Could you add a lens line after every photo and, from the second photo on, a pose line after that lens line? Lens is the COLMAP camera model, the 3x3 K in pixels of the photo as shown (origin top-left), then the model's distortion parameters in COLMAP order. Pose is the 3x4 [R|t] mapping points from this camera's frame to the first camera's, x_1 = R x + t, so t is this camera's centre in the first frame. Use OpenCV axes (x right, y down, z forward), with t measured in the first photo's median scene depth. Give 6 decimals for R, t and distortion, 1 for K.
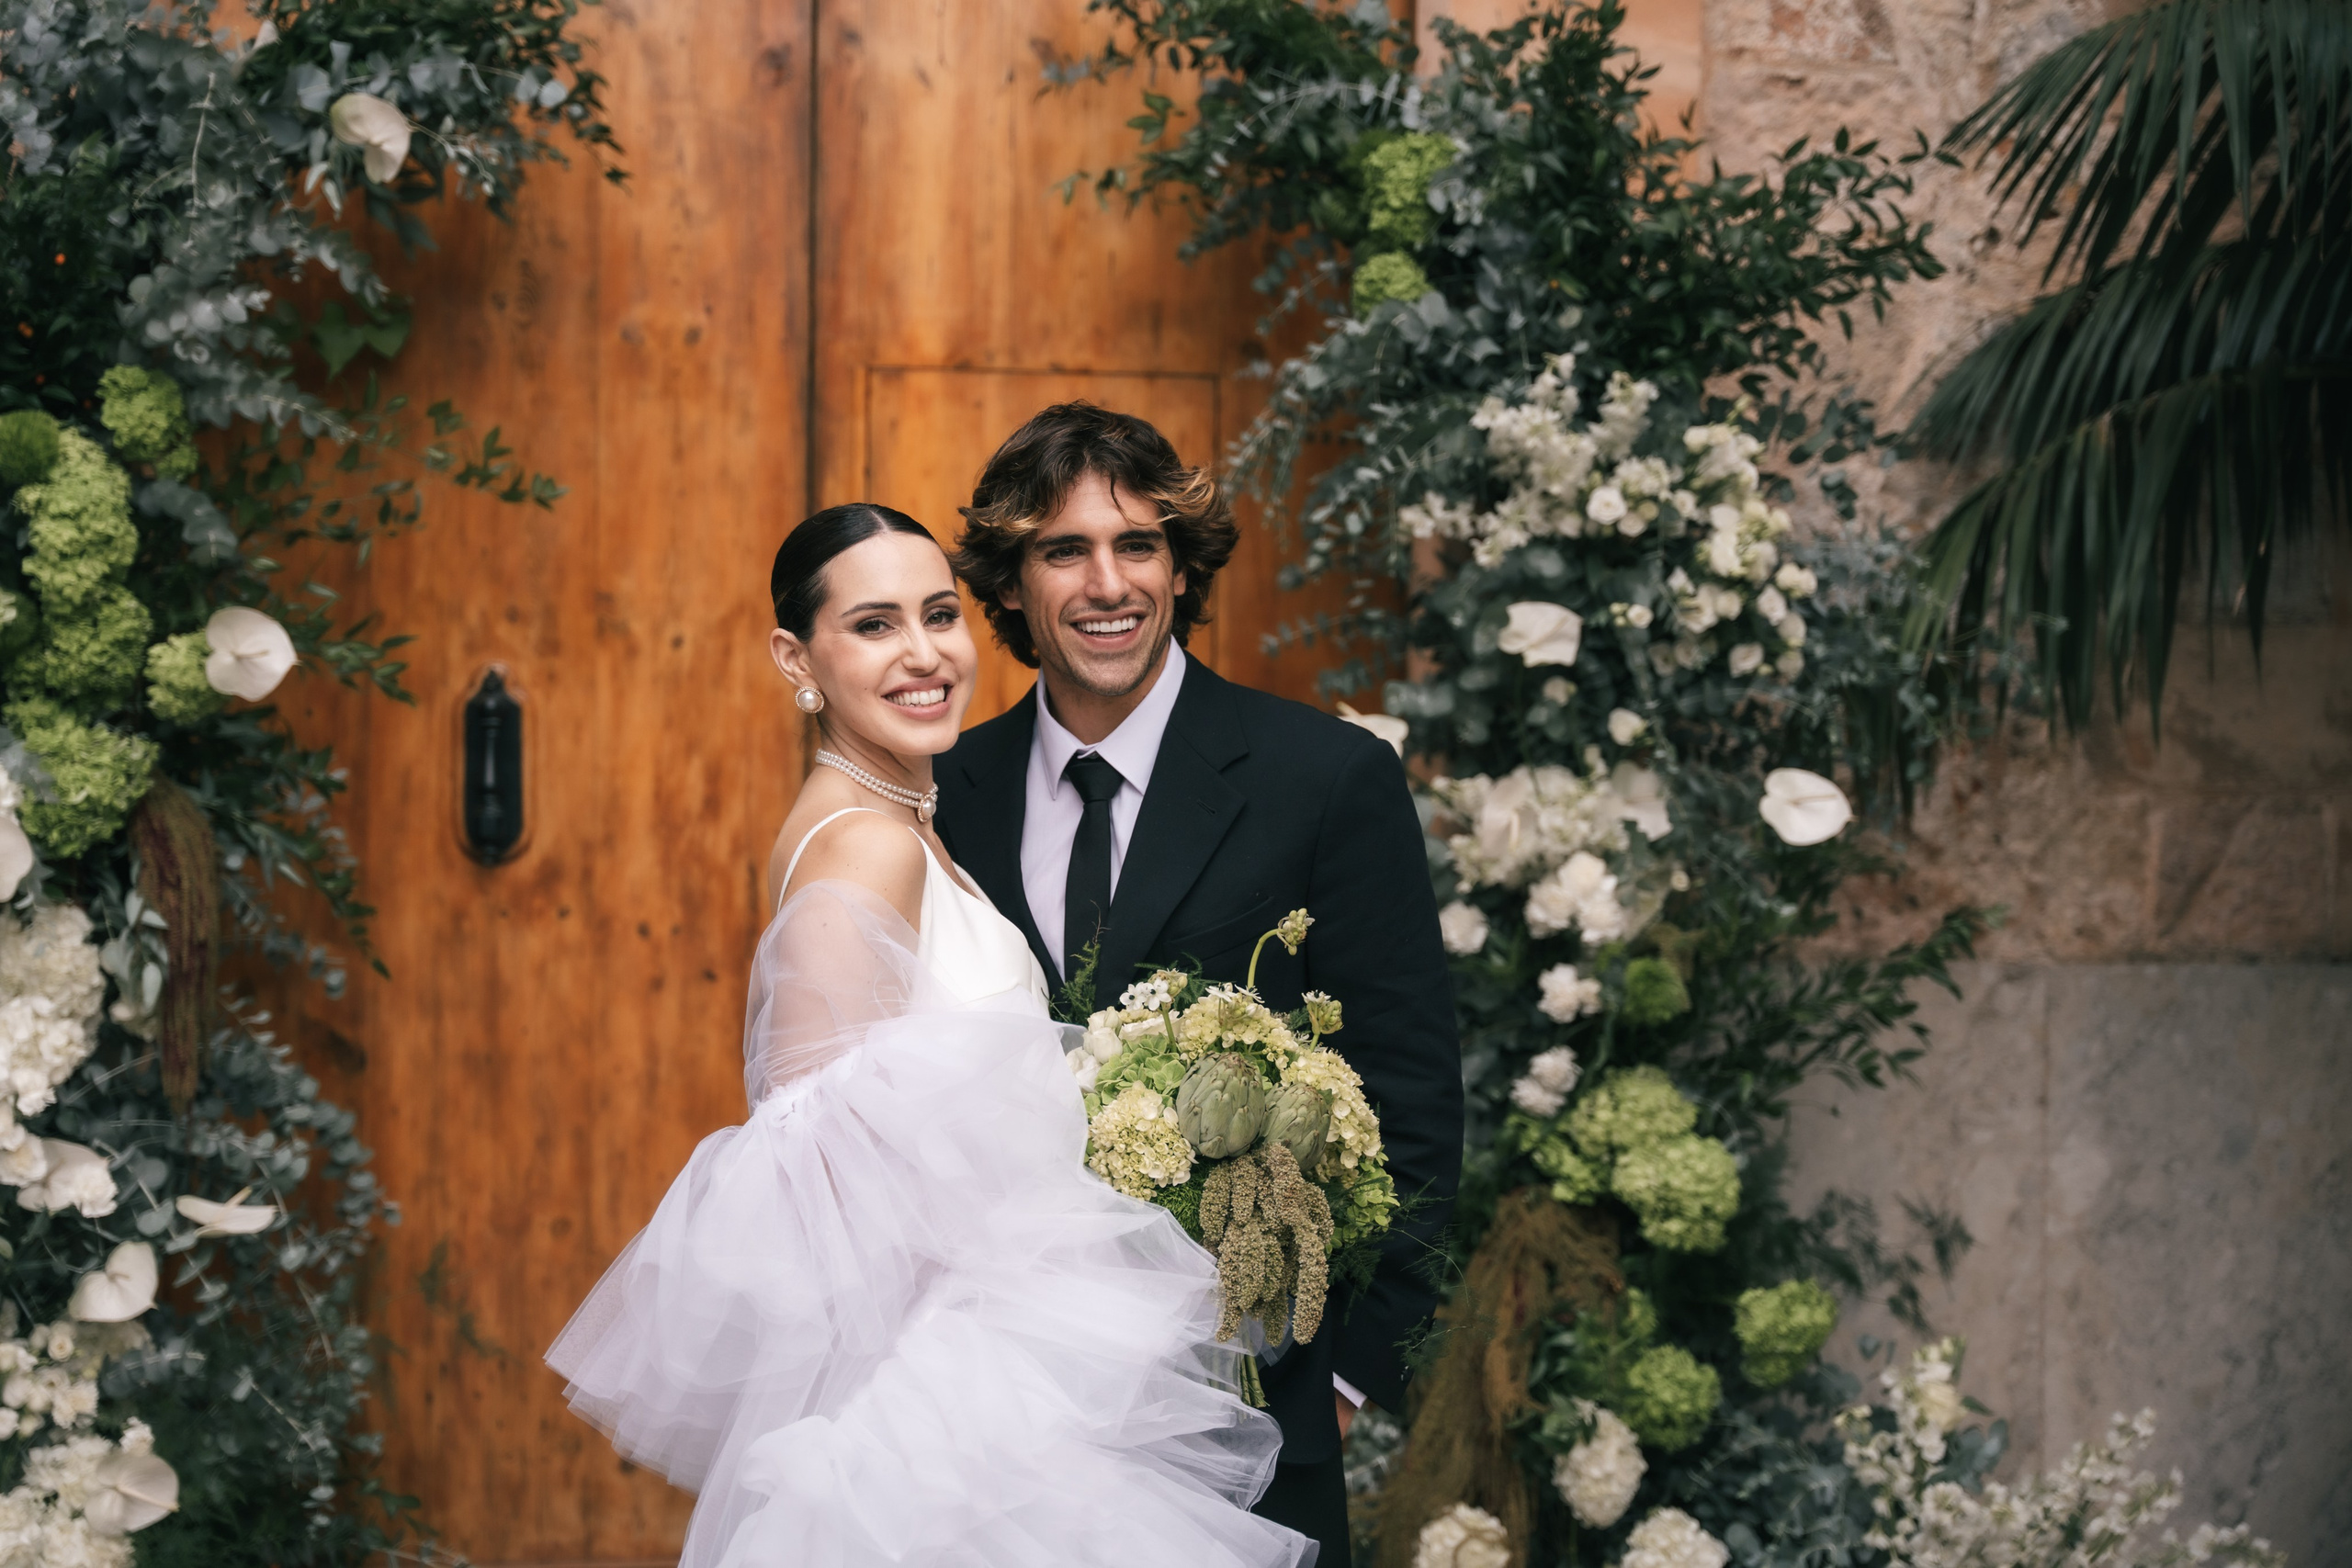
lens RADIAL K [[3312.0, 0, 1177.9], [0, 3312.0, 802.2], [0, 0, 1]] dist [0.012536, 0.000000]
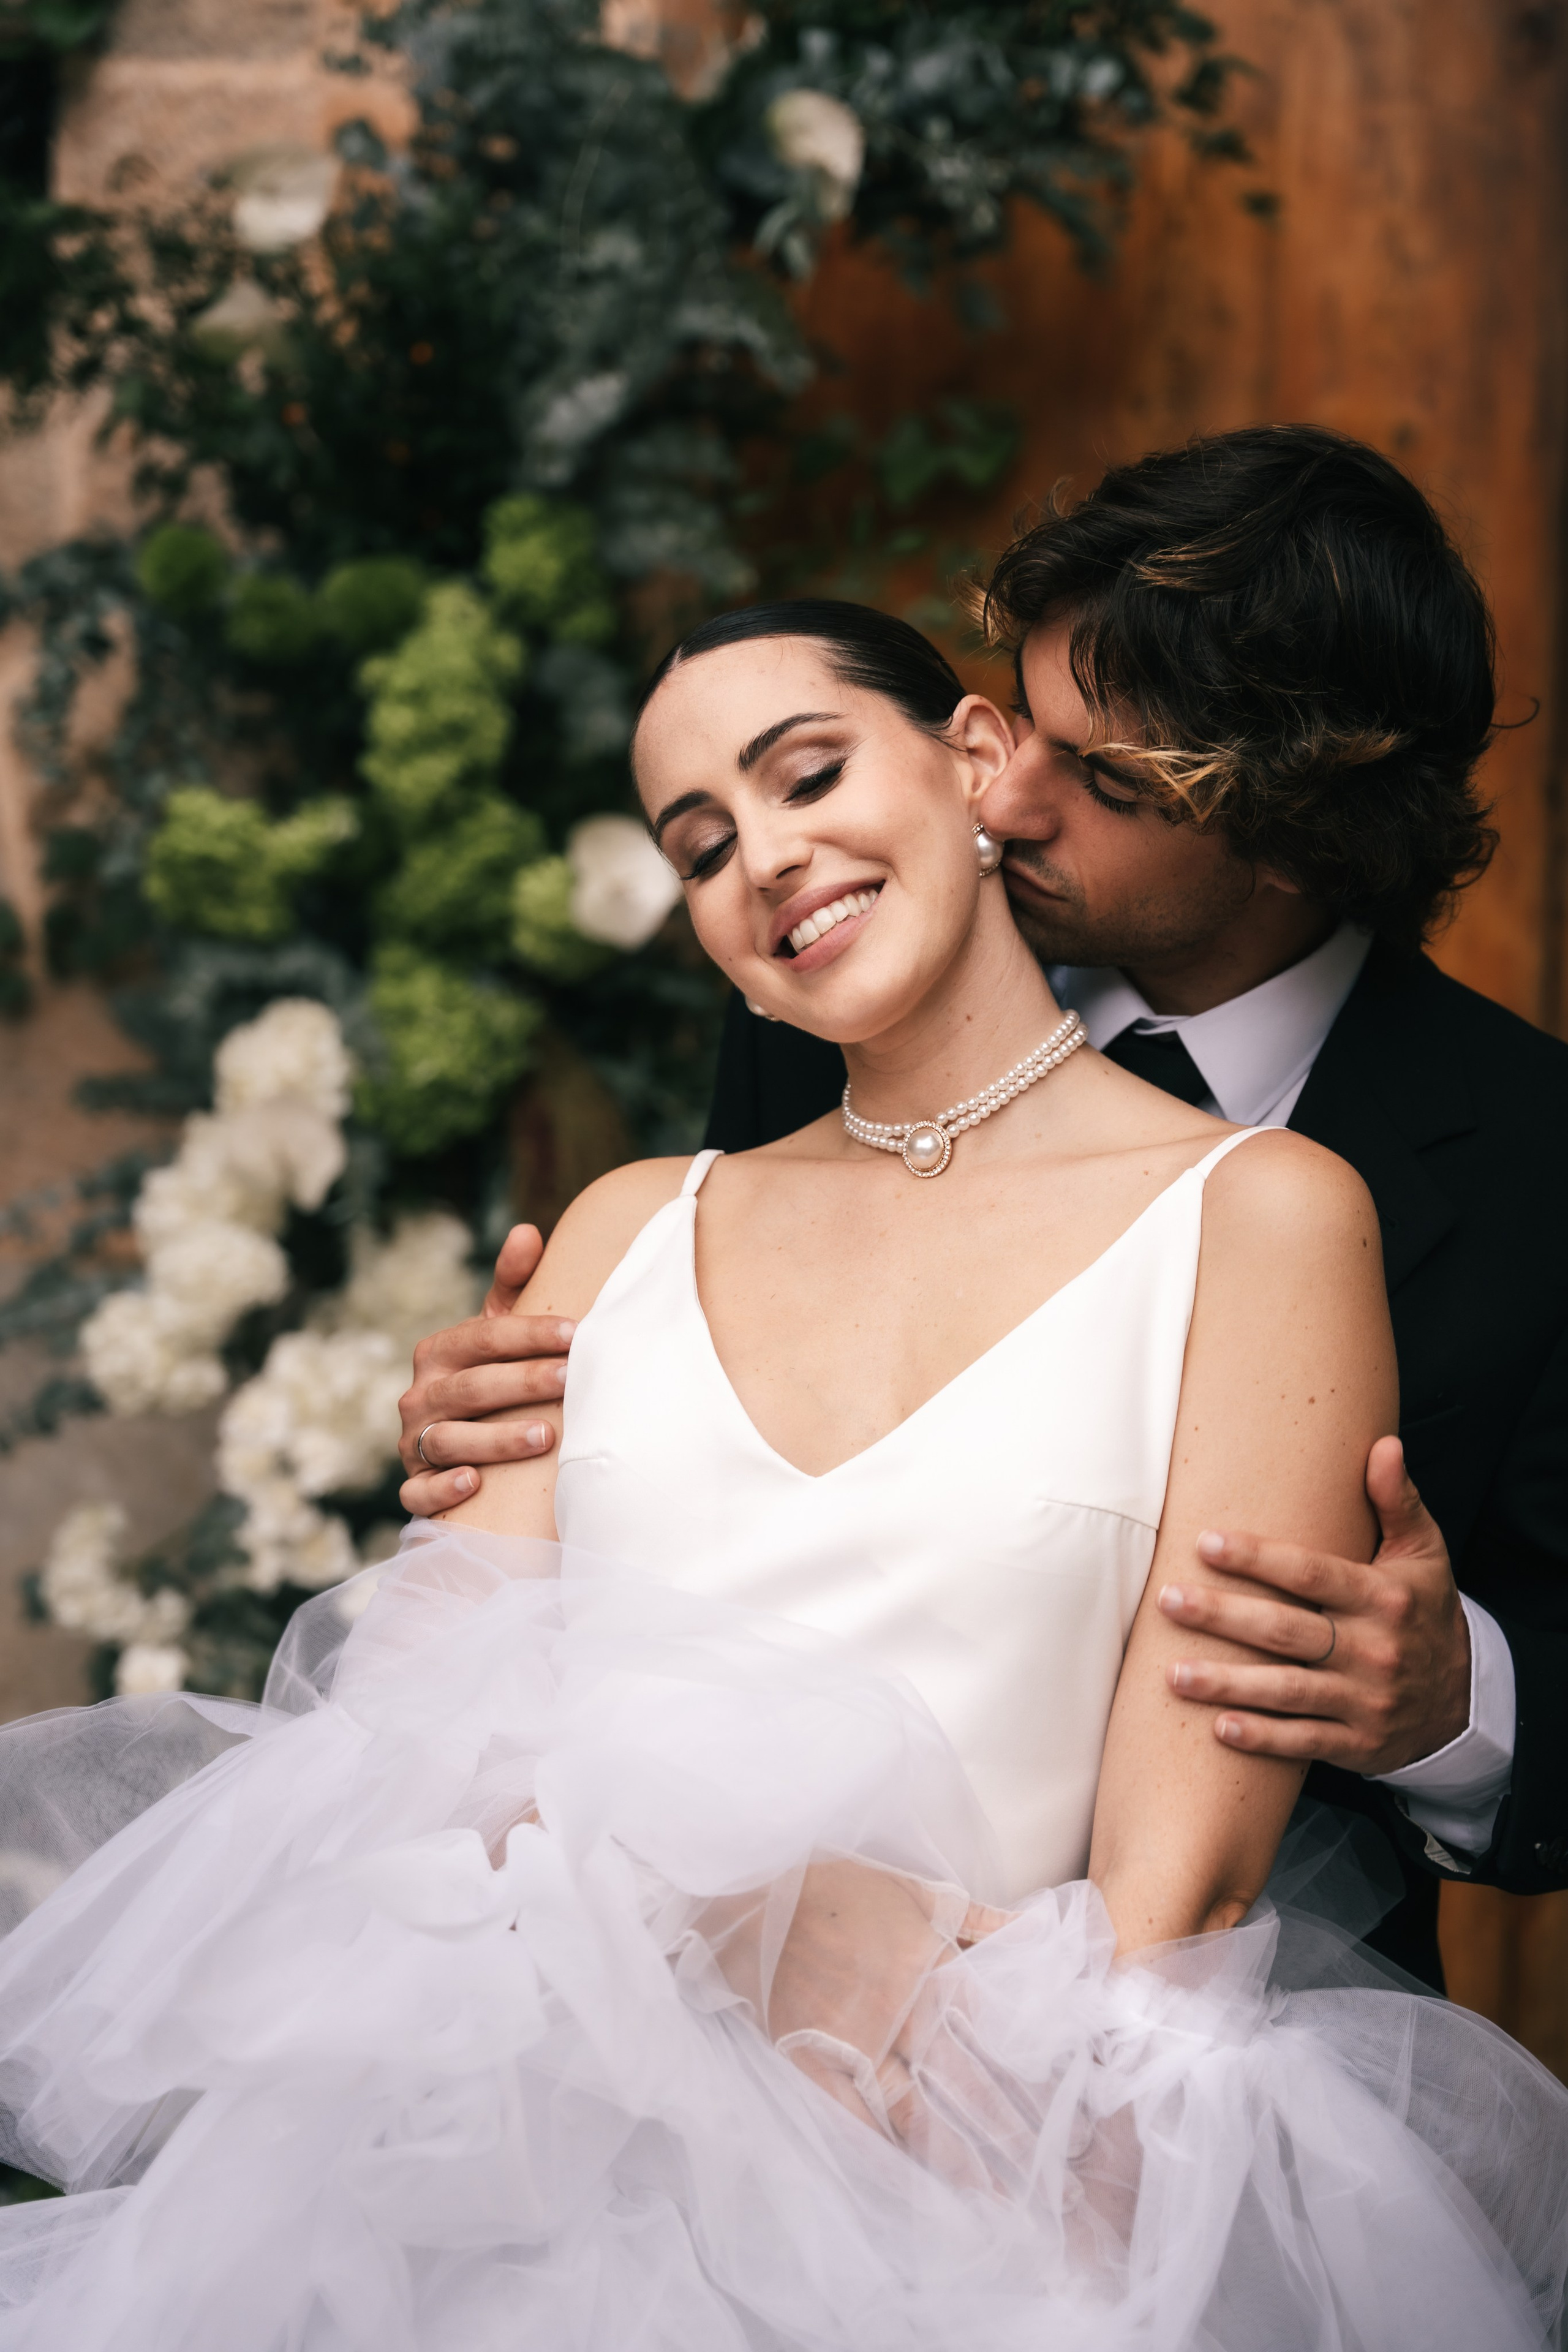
lens RADIAL K [[3811.7, 0, 767.1], [0, 3811.7, 1183.0], [0, 0, 1]] dist [0.036336, 0.000000]
pose [[0.882848, 0.038781, -0.468055, 0.132822], [-0.030574, 0.999217, 0.025122, -0.000677], [0.468662, -0.007869, 0.883342, 0.257819]]
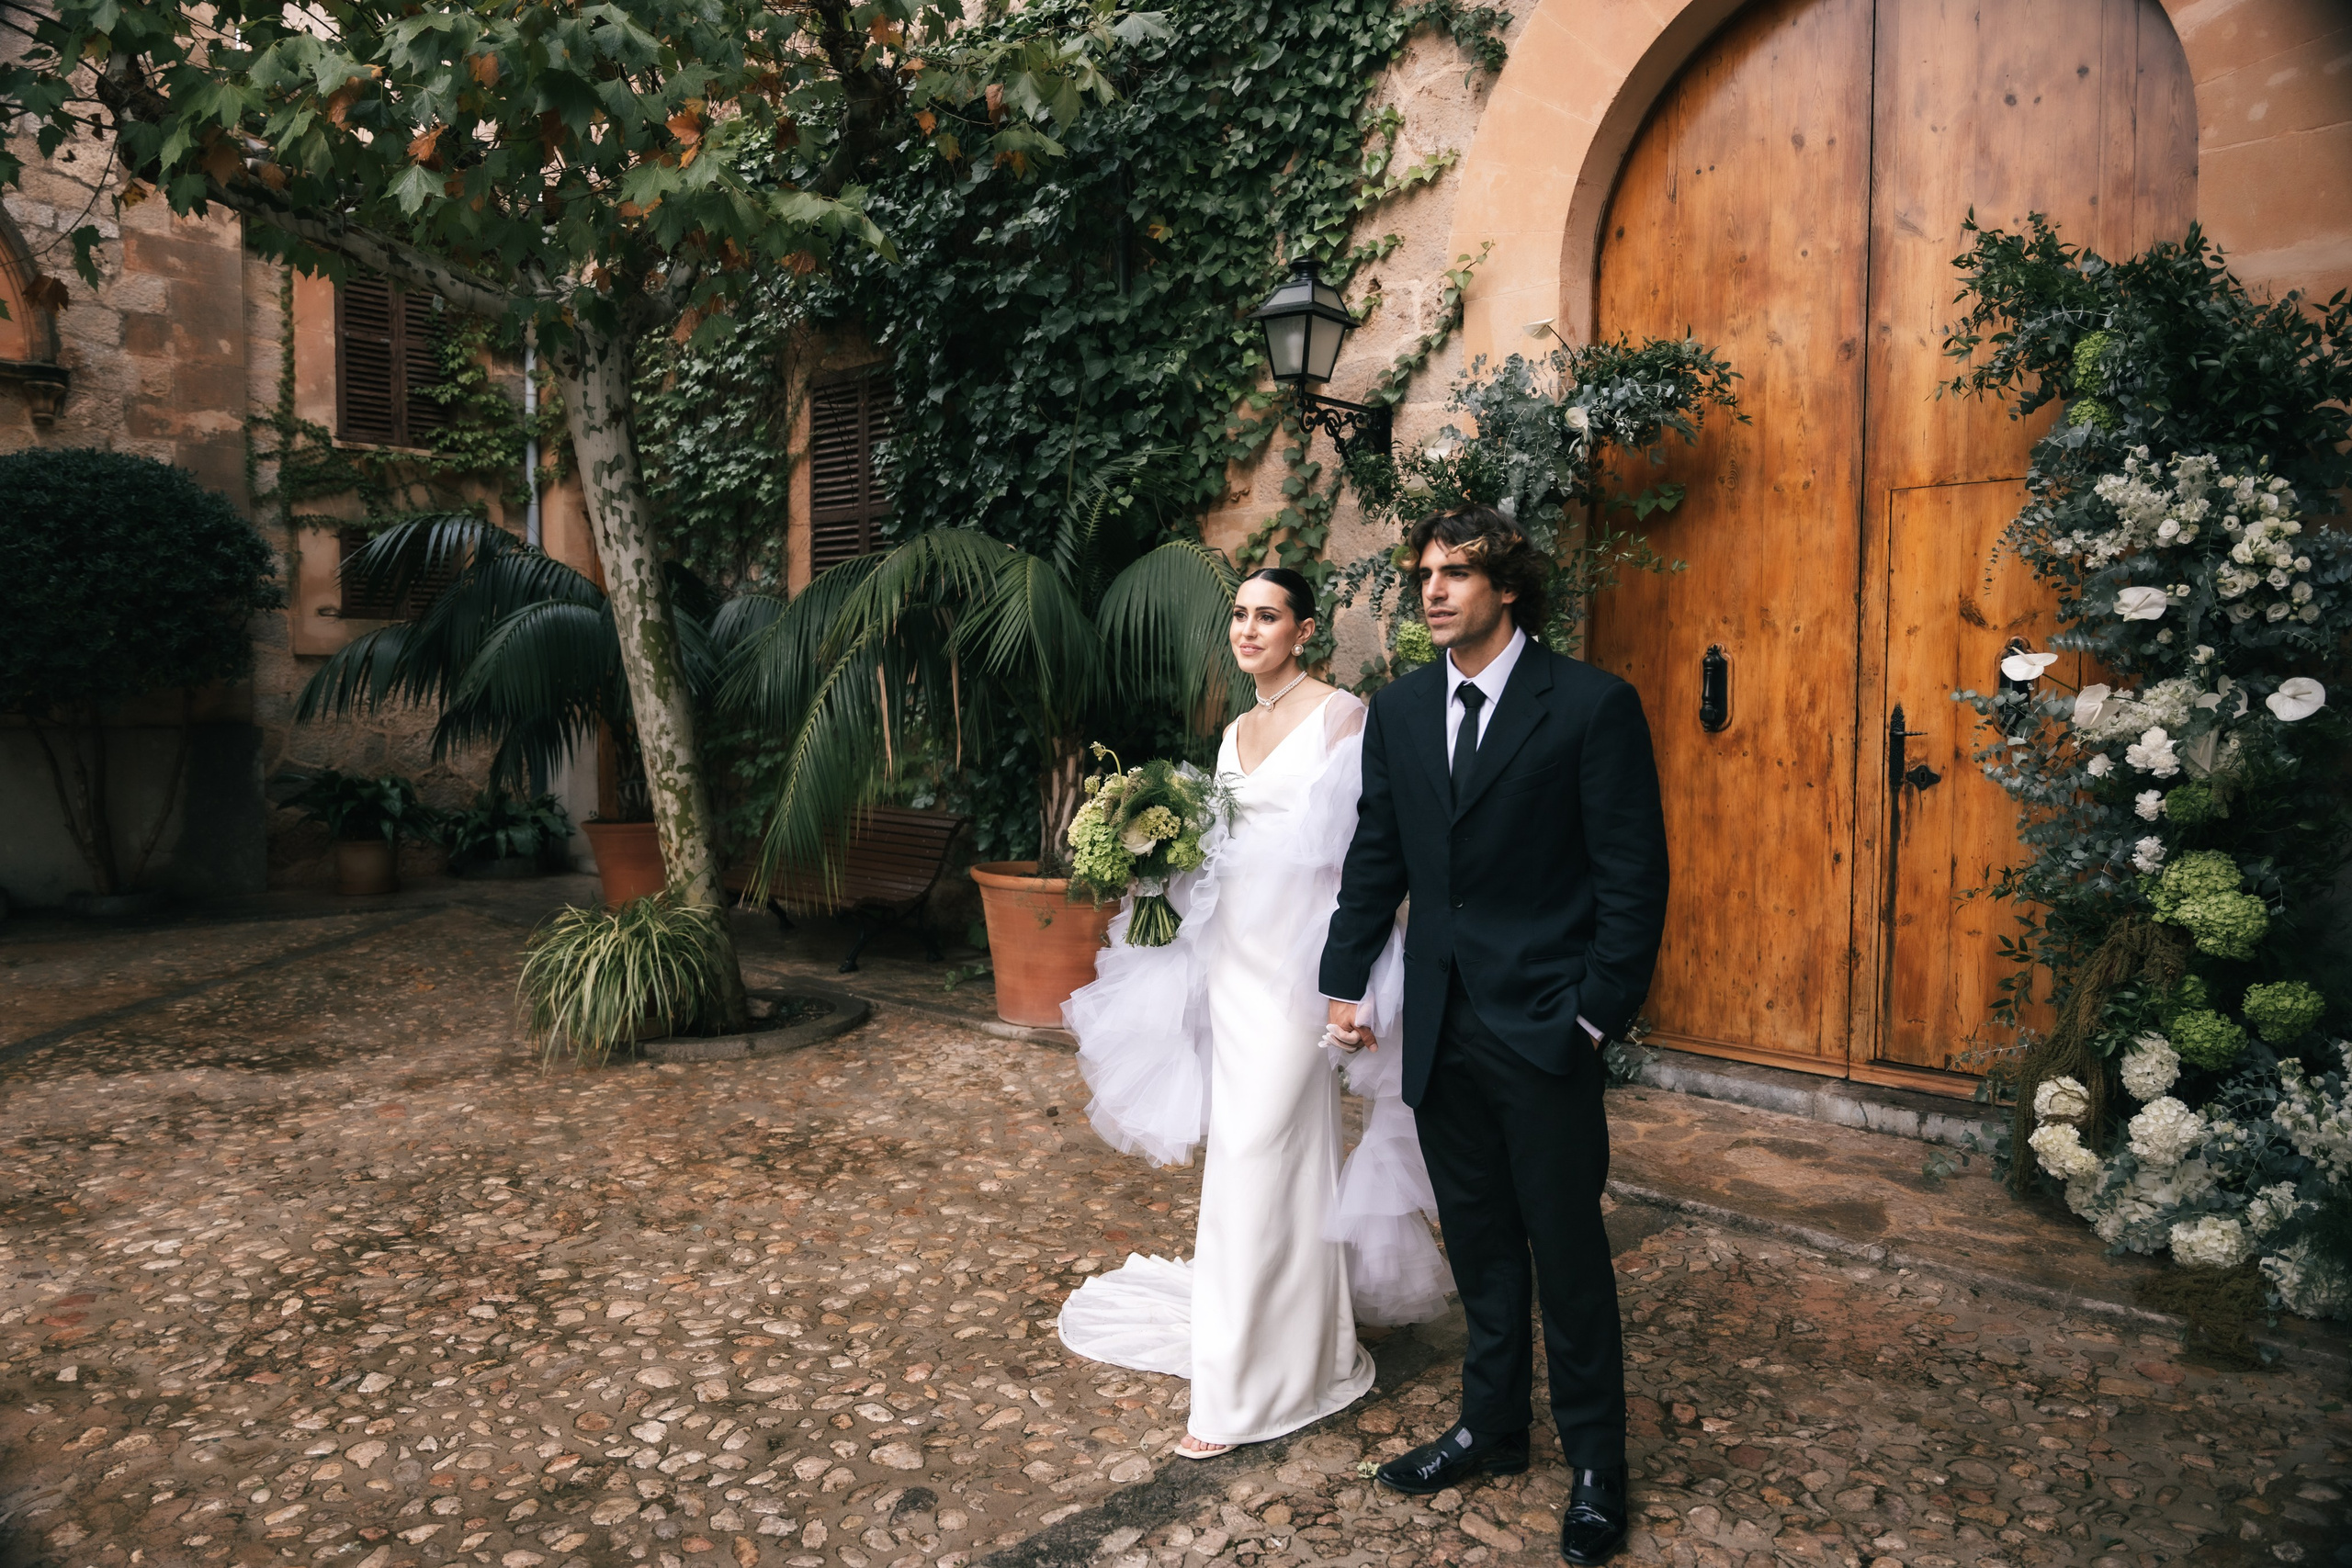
lens RADIAL K [[1538.3, 0, 1180.2], [0, 1538.3, 786.2], [0, 0, 1]] dist [-0.005151, -0.011697]
pose [[0.605553, 0.036218, -0.794980, 0.456308], [-0.005621, 0.999134, 0.041237, 0.016552], [0.795785, -0.020502, 0.605232, 0.086085]]
